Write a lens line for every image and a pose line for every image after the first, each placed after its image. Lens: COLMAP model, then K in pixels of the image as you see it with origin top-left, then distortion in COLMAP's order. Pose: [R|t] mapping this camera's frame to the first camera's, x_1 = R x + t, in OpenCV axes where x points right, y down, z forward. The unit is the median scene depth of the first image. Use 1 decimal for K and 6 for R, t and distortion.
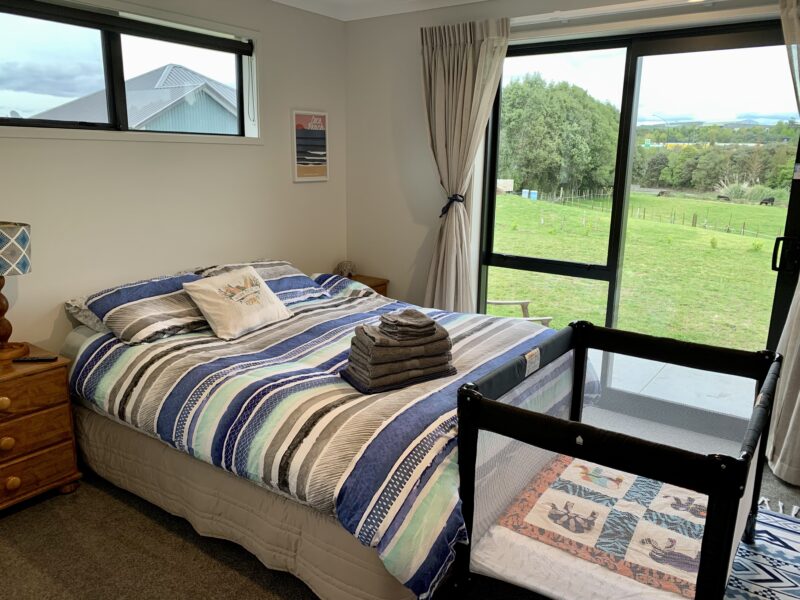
lens RADIAL K [[627.6, 0, 404.2], [0, 627.6, 286.2], [0, 0, 1]] dist [0.067857, -0.088143]
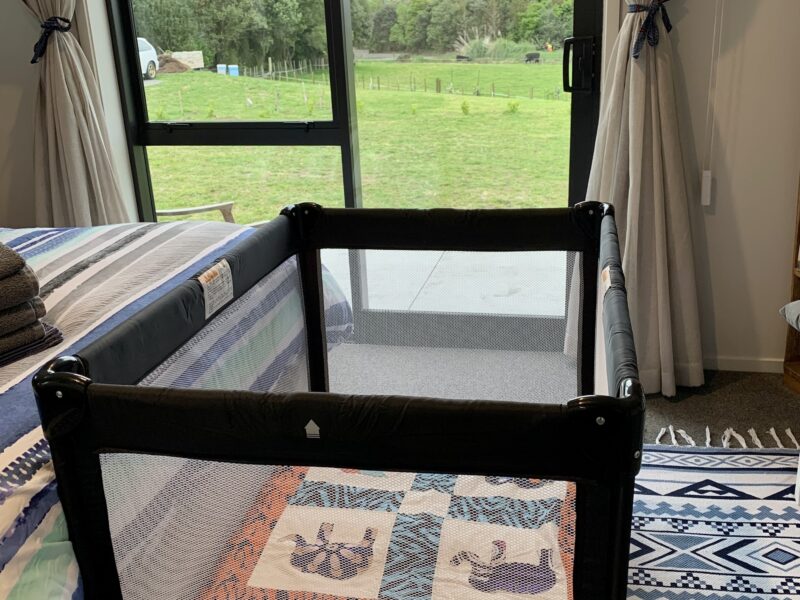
lens RADIAL K [[627.6, 0, 404.2], [0, 627.6, 286.2], [0, 0, 1]] dist [0.067857, -0.088143]
pose [[0.917373, -0.171303, 0.359281, 0.149262], [0.138644, 0.983644, 0.114990, 0.075849], [-0.373102, -0.055677, 0.926118, 0.439440]]
